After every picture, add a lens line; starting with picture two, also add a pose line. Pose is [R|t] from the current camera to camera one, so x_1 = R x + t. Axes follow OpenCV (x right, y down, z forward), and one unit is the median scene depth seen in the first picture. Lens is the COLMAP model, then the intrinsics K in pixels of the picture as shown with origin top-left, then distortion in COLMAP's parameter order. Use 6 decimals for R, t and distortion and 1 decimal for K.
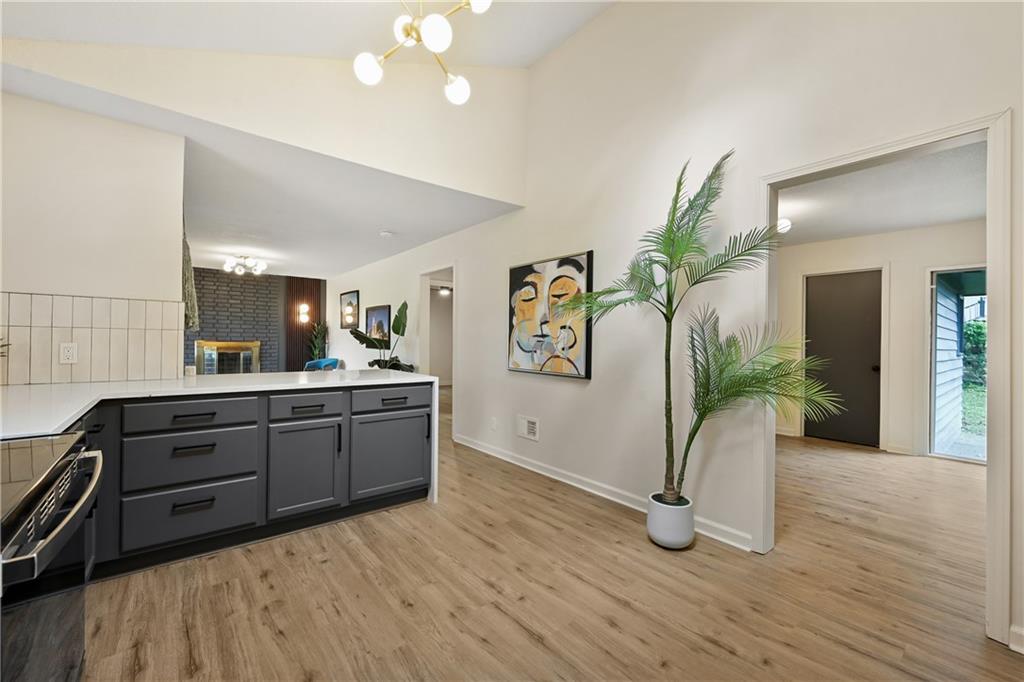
lens RADIAL K [[426.2, 0, 508.0], [0, 426.2, 341.2], [0, 0, 1]] dist [-0.000417, -0.000533]
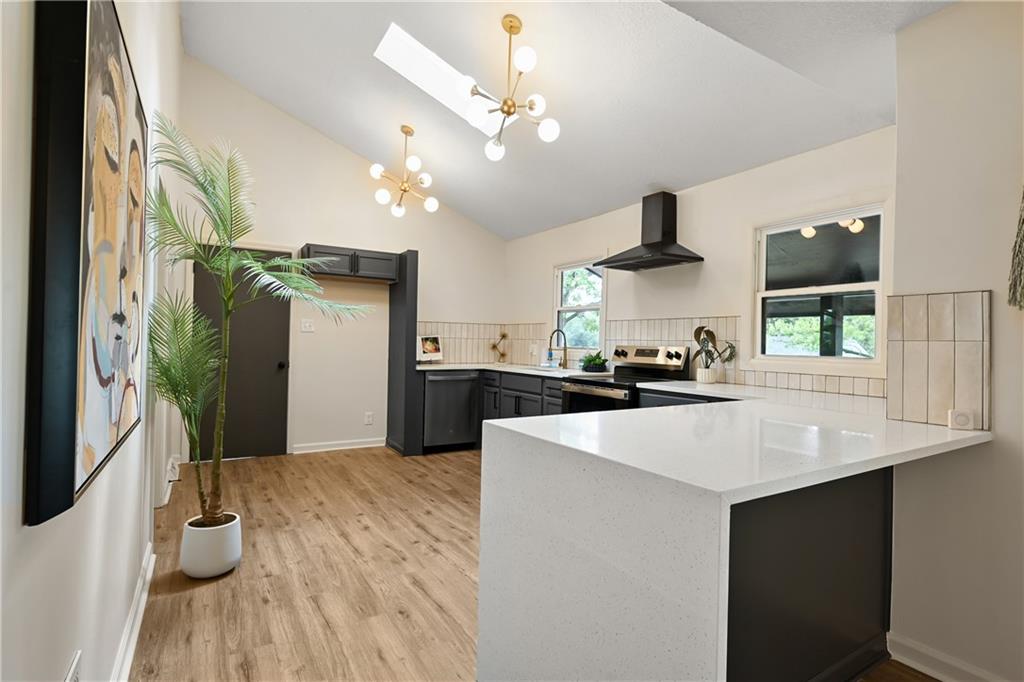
lens RADIAL K [[484.0, 0, 515.0], [0, 484.0, 337.7], [0, 0, 1]] dist [-0.001428, 0.001194]
pose [[-0.993724, -0.031601, 0.107301, -0.314915], [-0.032338, 0.999464, -0.005137, -0.011670], [-0.107082, -0.008575, -0.994213, 1.903268]]
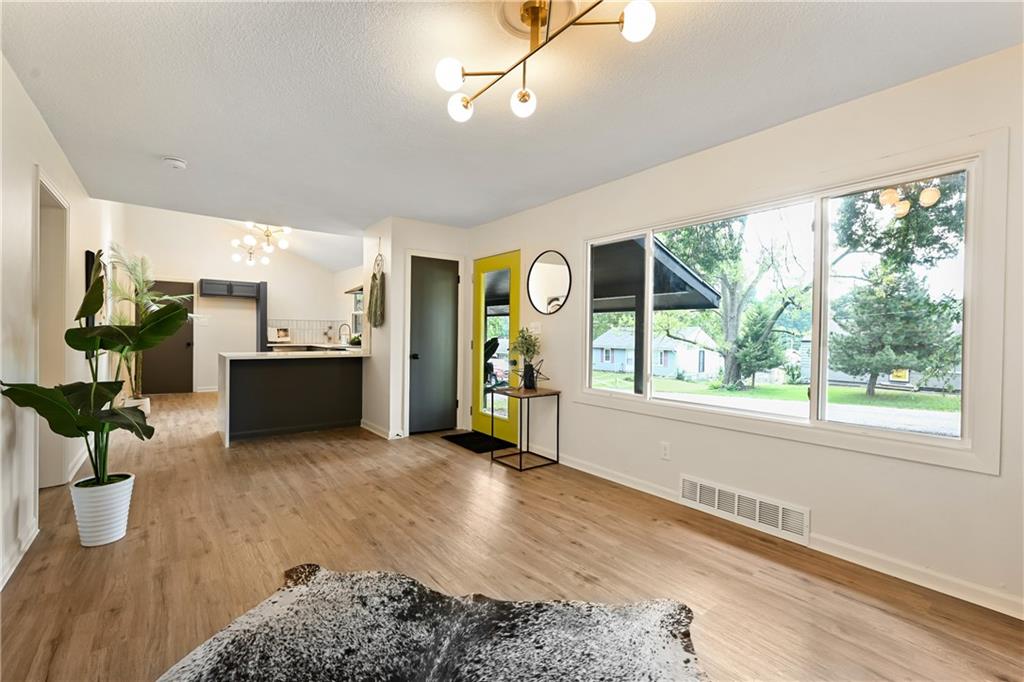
lens RADIAL K [[426.2, 0, 499.7], [0, 426.2, 337.0], [0, 0, 1]] dist [-0.000417, -0.000533]
pose [[-0.999465, -0.026440, 0.019260, -1.534540], [-0.026268, 0.999614, 0.009092, -0.021855], [-0.019493, 0.008581, -0.999773, 3.176676]]
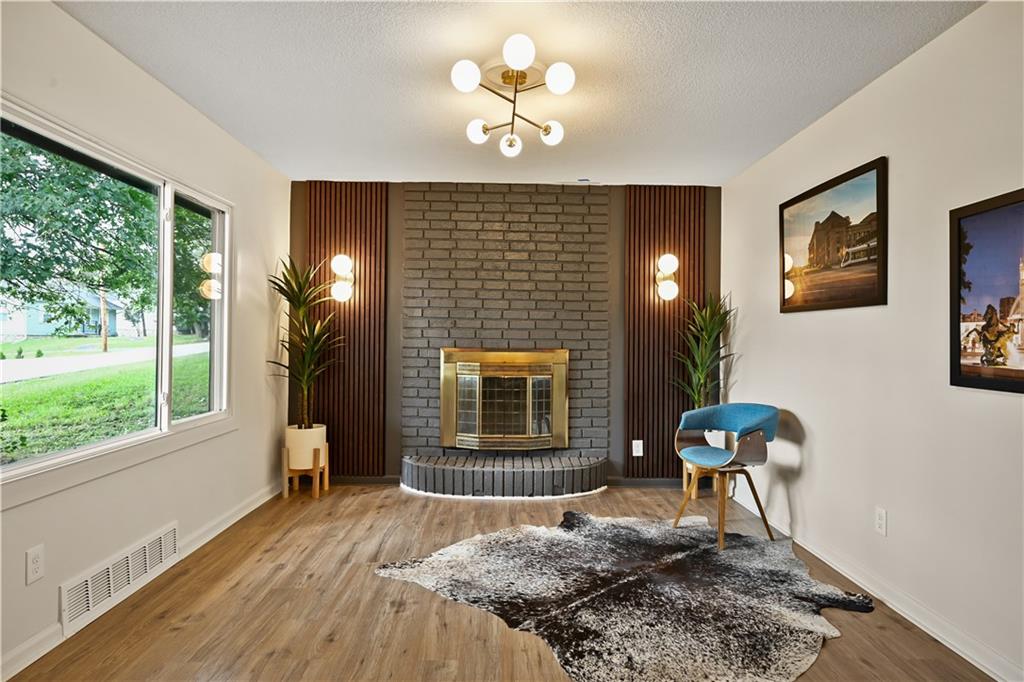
lens RADIAL K [[569.7, 0, 518.2], [0, 569.7, 340.5], [0, 0, 1]] dist [-0.002807, 0.000489]
pose [[0.800142, -0.004688, -0.599792, -0.938010], [0.000270, 0.999972, -0.007457, -0.015543], [0.599810, 0.005805, 0.800121, 1.709347]]
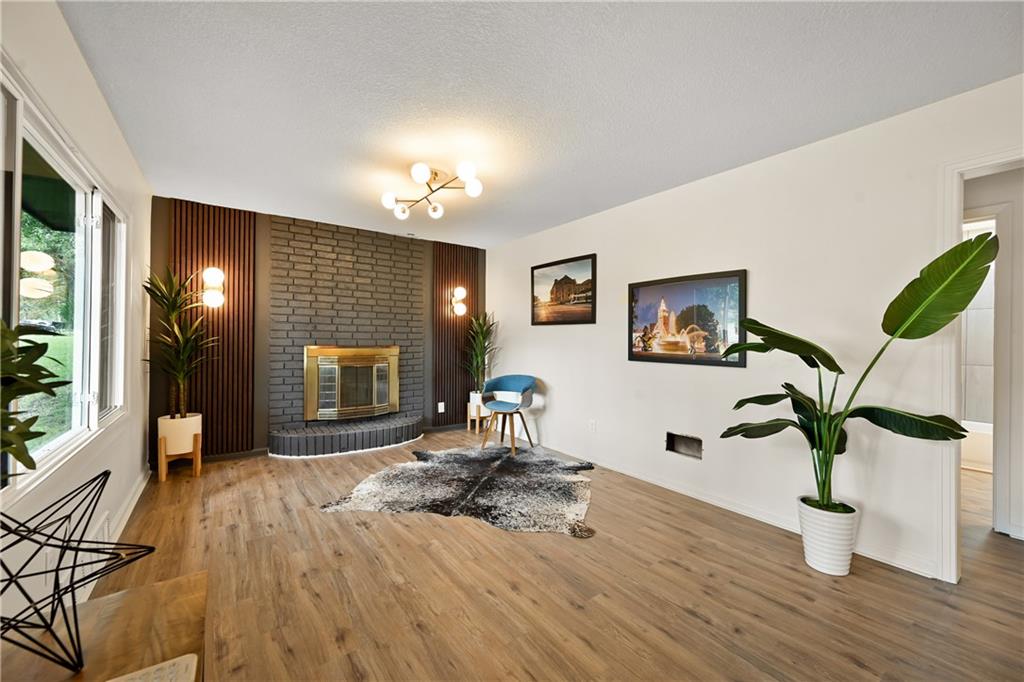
lens RADIAL K [[397.7, 0, 504.8], [0, 397.7, 342.4], [0, 0, 1]] dist [-0.002773, -0.000266]
pose [[0.998941, -0.003686, -0.045871, -1.295420], [0.003901, 0.999982, 0.004614, -0.024198], [0.045853, -0.004788, 0.998937, 1.399550]]
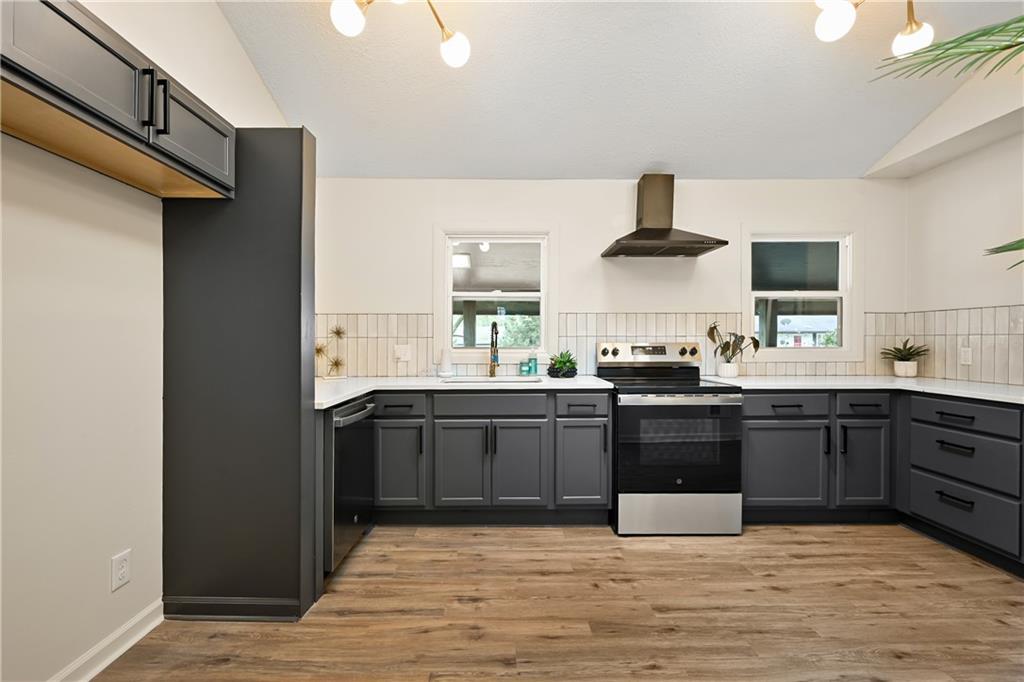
lens RADIAL K [[426.2, 0, 506.0], [0, 426.2, 345.9], [0, 0, 1]] dist [-0.000417, -0.000533]
pose [[-0.626594, -0.002147, -0.779343, 0.702086], [-0.006251, 0.999978, 0.002271, 0.003060], [0.779321, 0.006295, -0.626594, 0.700284]]
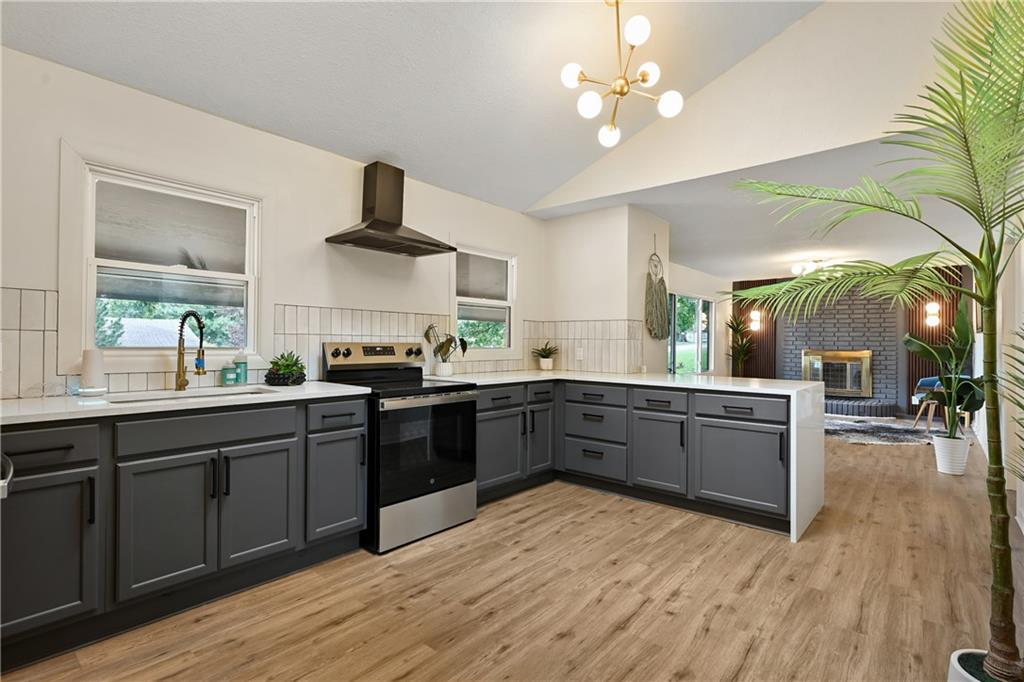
lens RADIAL K [[484.0, 0, 502.2], [0, 484.0, 342.1], [0, 0, 1]] dist [-0.001428, 0.001194]
pose [[0.161680, -0.011886, -0.986772, 0.828904], [-0.008820, 0.999870, -0.013489, 0.007522], [0.986804, 0.010885, 0.161554, 0.346841]]
